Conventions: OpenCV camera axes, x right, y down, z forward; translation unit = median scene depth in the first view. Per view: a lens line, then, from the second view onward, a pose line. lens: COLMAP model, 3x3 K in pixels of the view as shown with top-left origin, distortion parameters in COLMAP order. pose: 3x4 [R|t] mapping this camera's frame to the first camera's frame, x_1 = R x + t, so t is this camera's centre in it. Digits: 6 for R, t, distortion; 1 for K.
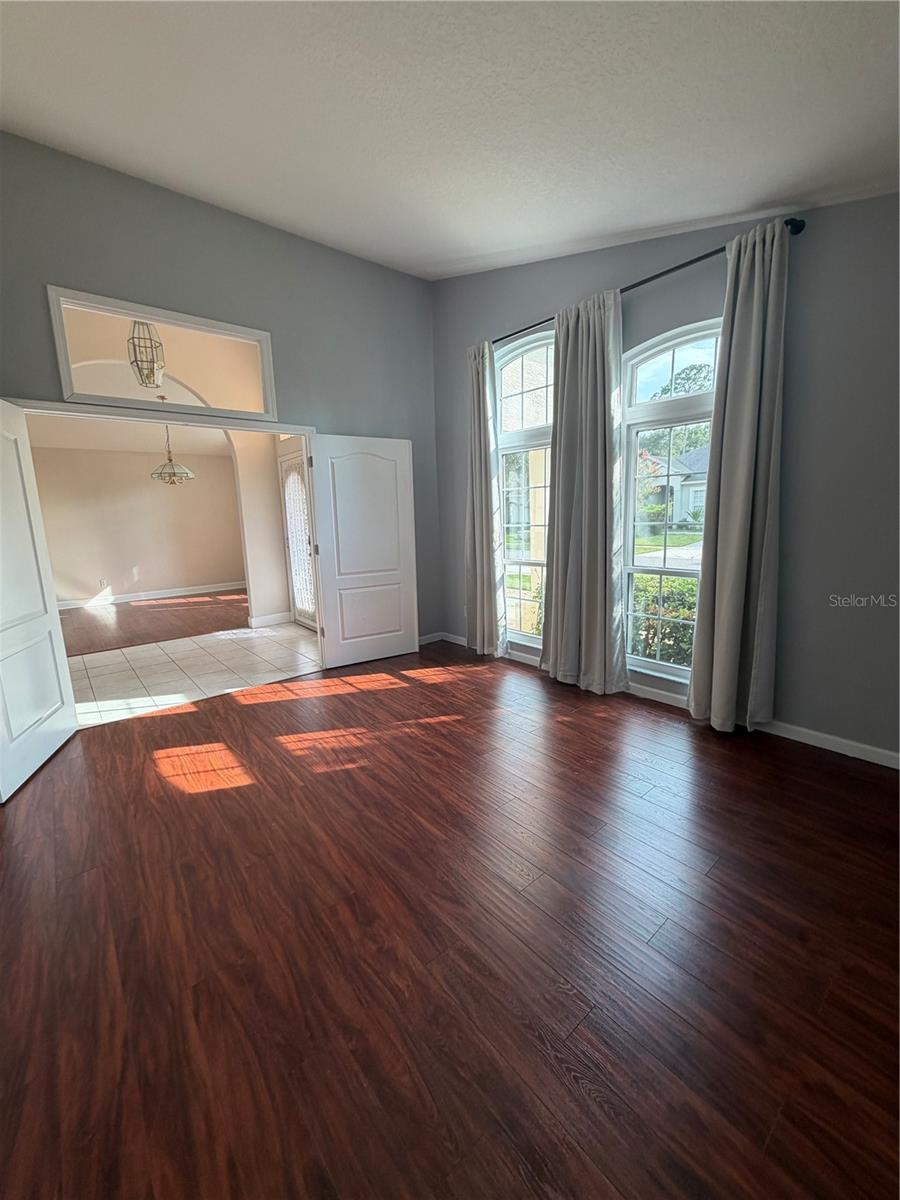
lens RADIAL K [[479.3, 0, 458.7], [0, 479.3, 596.1], [0, 0, 1]] dist [0.000738, 0.000138]
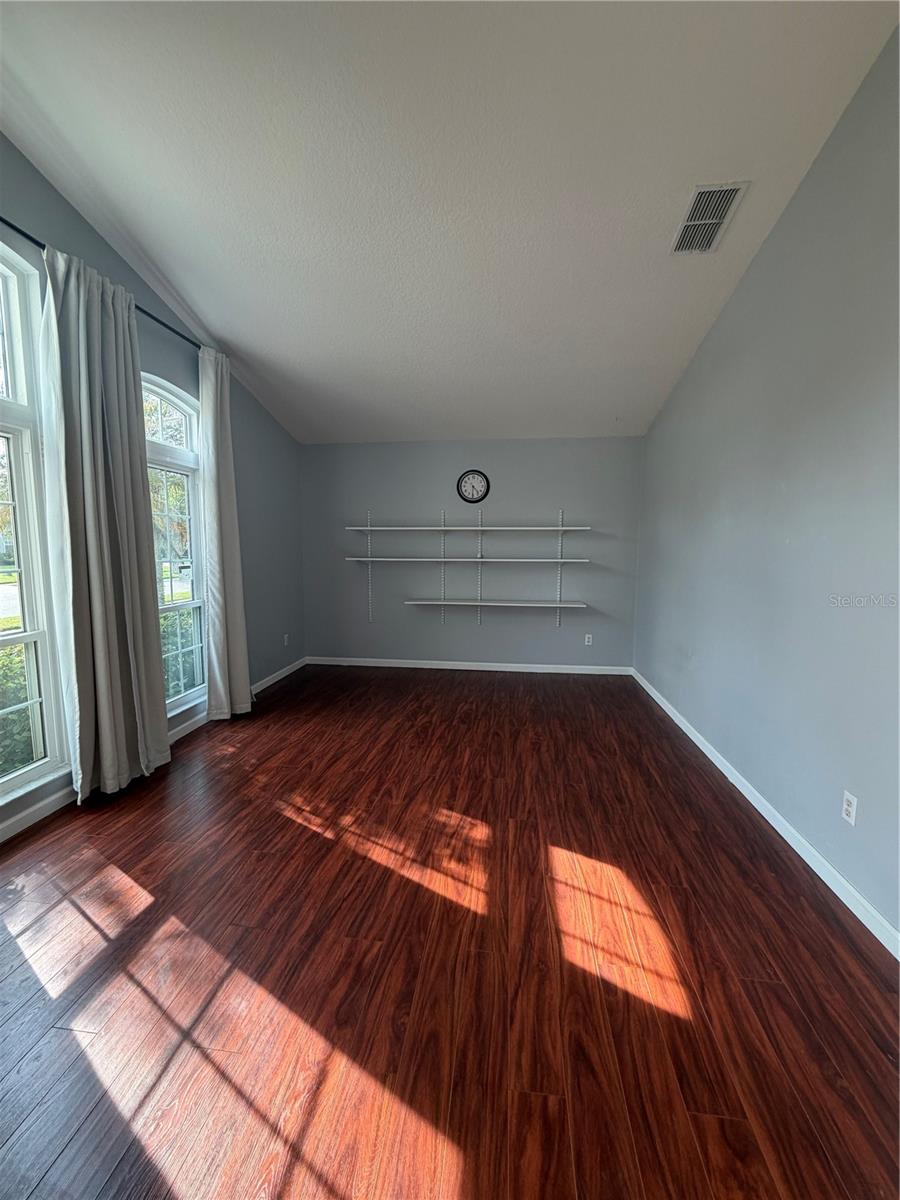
lens RADIAL K [[479.3, 0, 454.8], [0, 479.3, 601.2], [0, 0, 1]] dist [0.000738, 0.000138]
pose [[-0.679839, -0.063723, 0.730587, -0.896539], [0.135827, 0.968041, 0.210827, -0.241688], [-0.720673, 0.242562, -0.649457, 1.552436]]
